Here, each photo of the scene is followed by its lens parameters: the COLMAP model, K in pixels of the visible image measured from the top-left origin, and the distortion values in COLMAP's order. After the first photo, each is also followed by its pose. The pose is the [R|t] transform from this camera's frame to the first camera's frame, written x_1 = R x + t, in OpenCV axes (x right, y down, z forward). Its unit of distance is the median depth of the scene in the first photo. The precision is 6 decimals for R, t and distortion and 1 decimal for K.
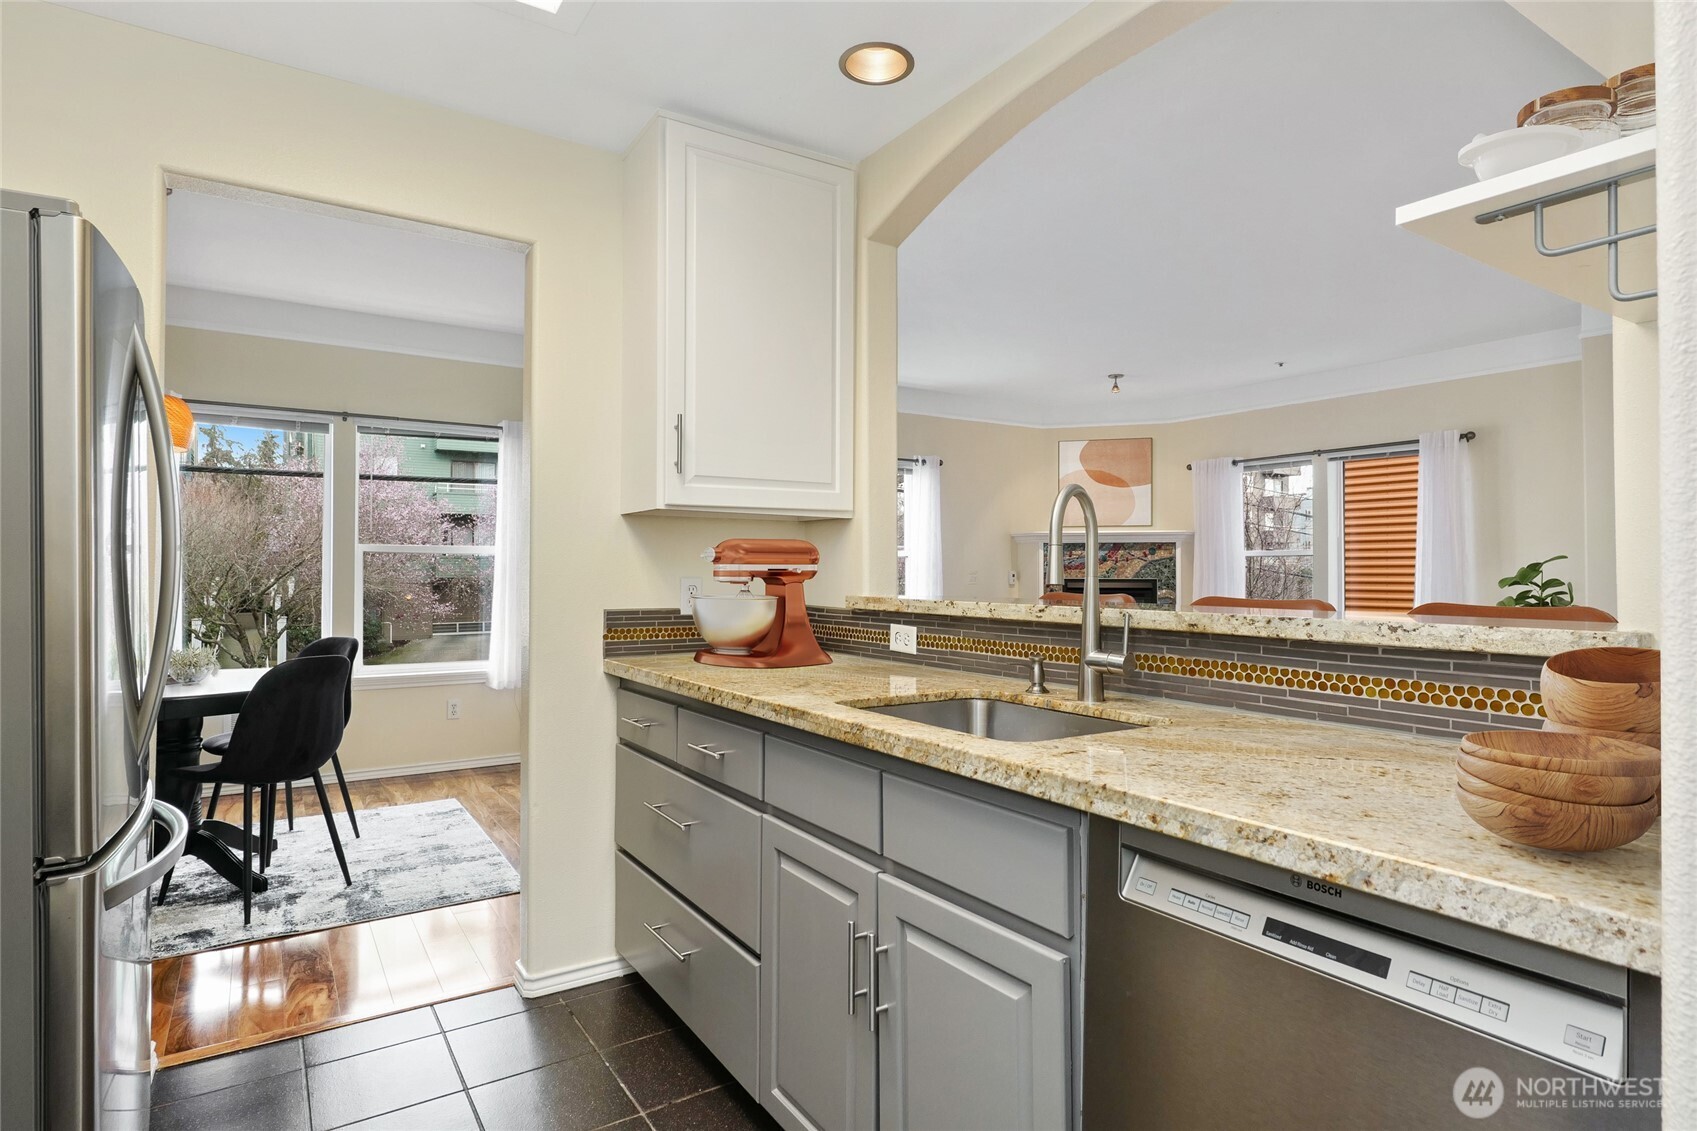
lens RADIAL K [[924.3, 0, 846.9], [0, 924.3, 562.0], [0, 0, 1]] dist [0.010753, -0.001229]
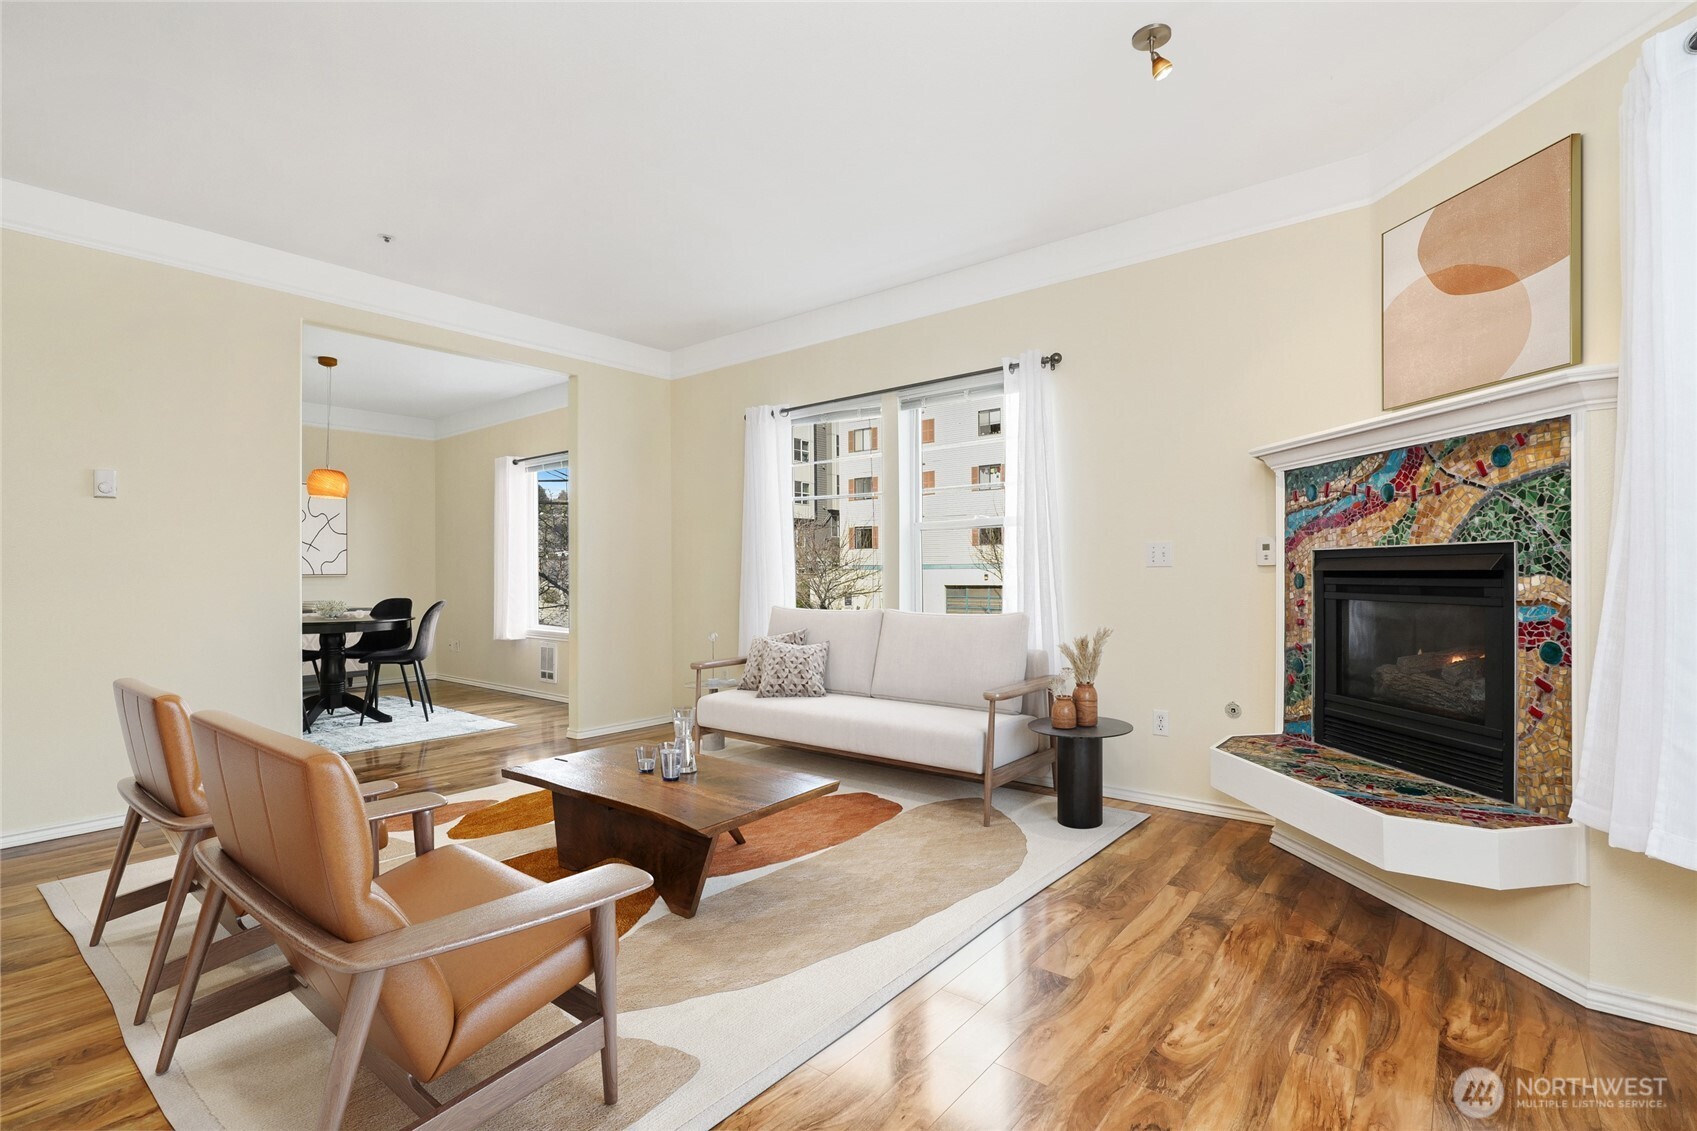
lens RADIAL K [[790.0, 0, 836.6], [0, 790.0, 565.6], [0, 0, 1]] dist [-0.015593, 0.003179]
pose [[0.291264, -0.008415, -0.956606, 1.275478], [0.024898, 0.999689, -0.001213, 0.051236], [0.956319, -0.023464, 0.291383, 1.715426]]
